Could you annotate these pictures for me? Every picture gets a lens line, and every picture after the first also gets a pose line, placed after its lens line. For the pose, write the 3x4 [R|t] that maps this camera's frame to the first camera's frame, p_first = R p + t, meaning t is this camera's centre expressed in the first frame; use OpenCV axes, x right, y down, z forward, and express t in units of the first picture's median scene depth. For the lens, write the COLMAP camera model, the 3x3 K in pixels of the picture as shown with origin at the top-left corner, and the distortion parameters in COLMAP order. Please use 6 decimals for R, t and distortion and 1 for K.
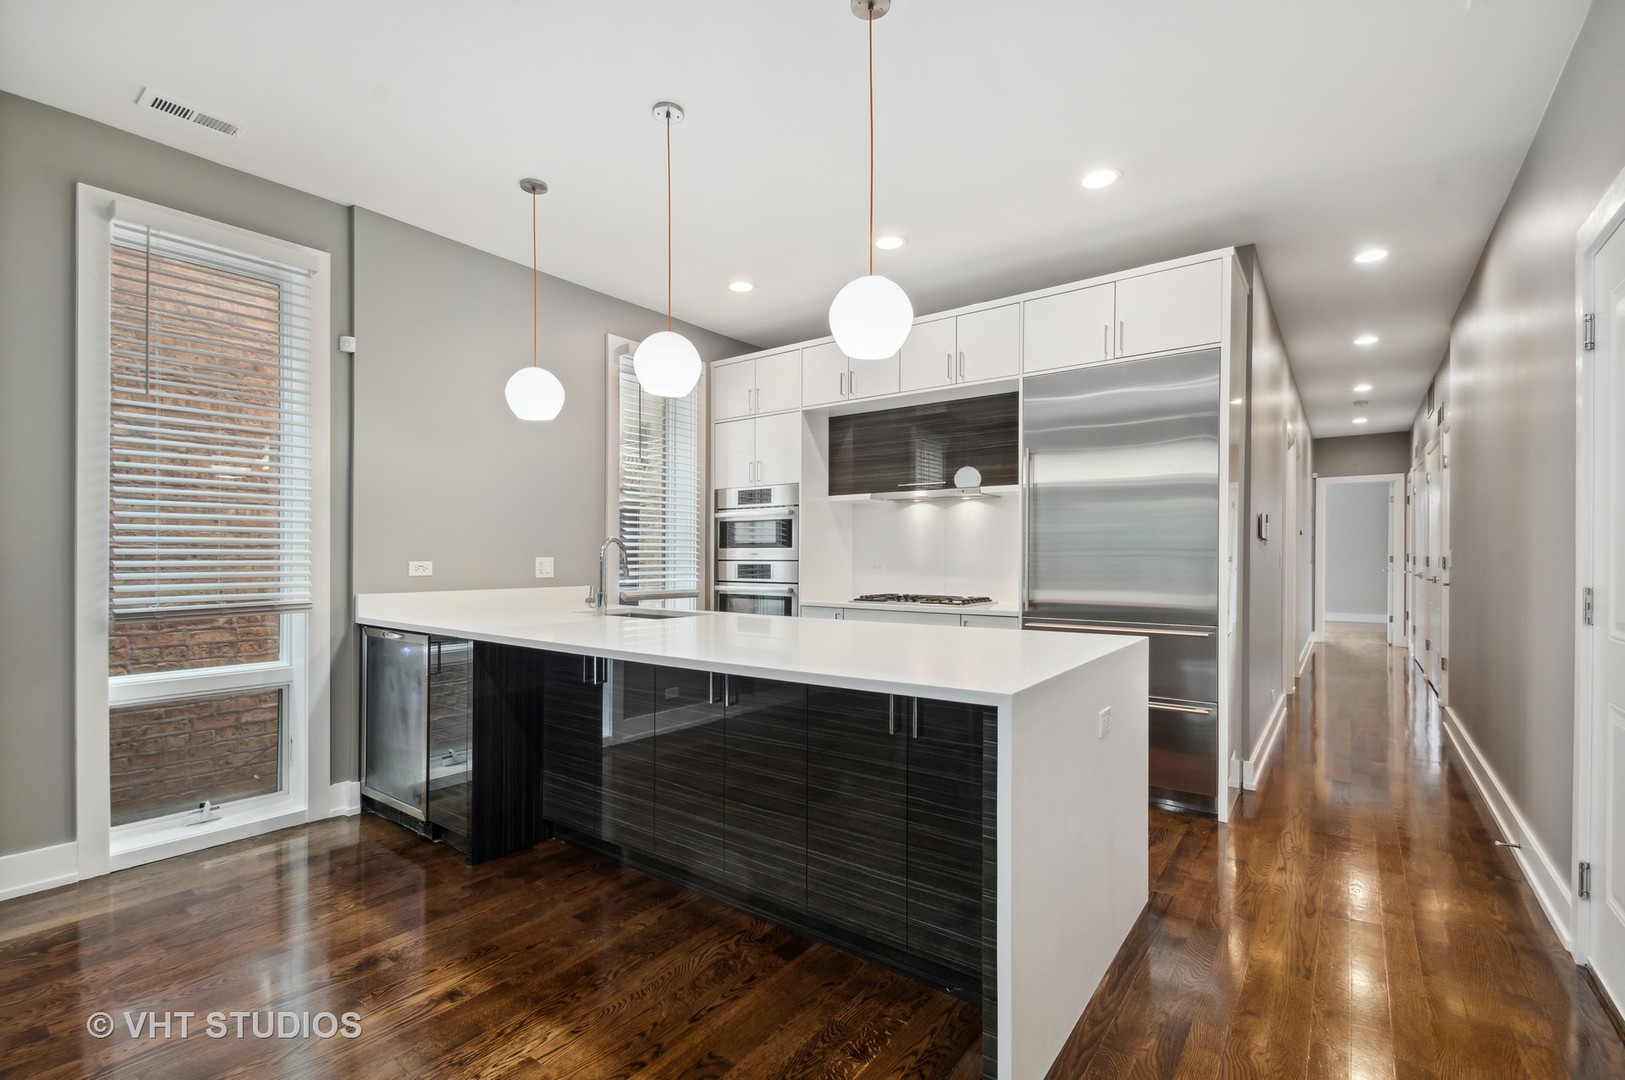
lens RADIAL K [[720.4, 0, 788.8], [0, 720.4, 555.9], [0, 0, 1]] dist [-0.000793, -0.026449]
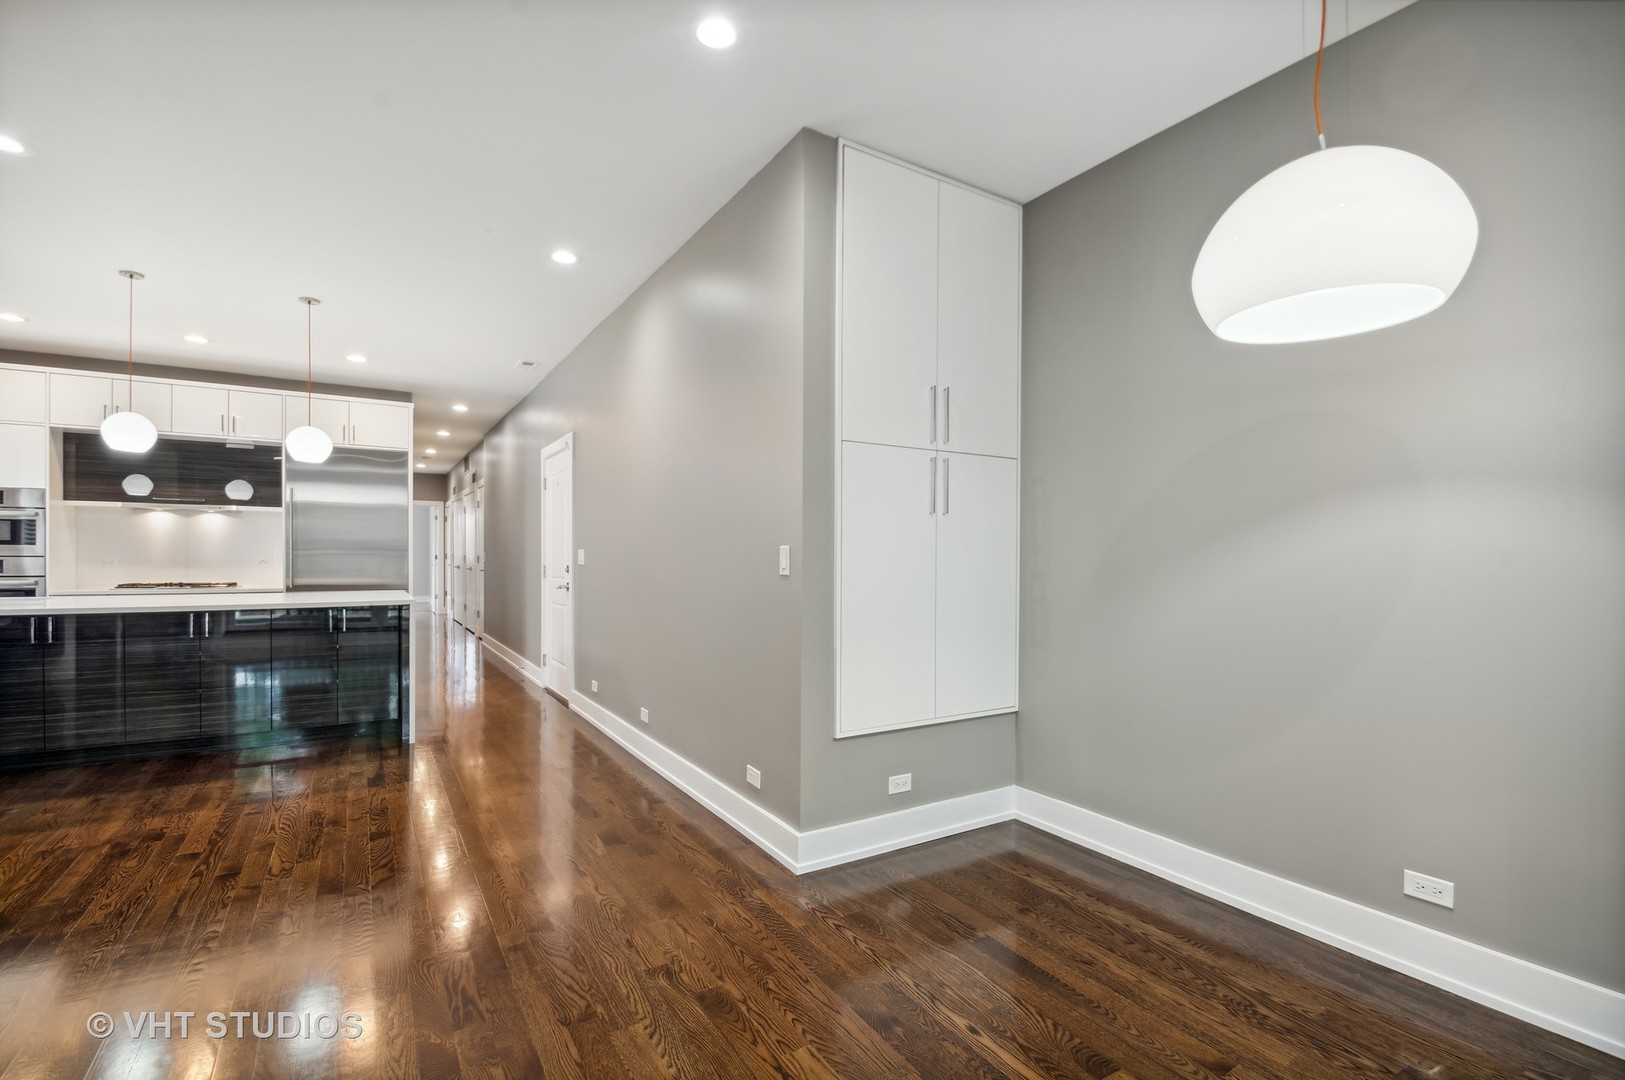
lens RADIAL K [[737.5, 0, 798.8], [0, 737.5, 561.8], [0, 0, 1]] dist [0.010452, -0.014175]
pose [[0.354480, -0.005621, 0.935047, -0.615050], [0.000055, 0.999982, 0.005991, 0.007002], [-0.935063, -0.002072, 0.354474, -0.499178]]
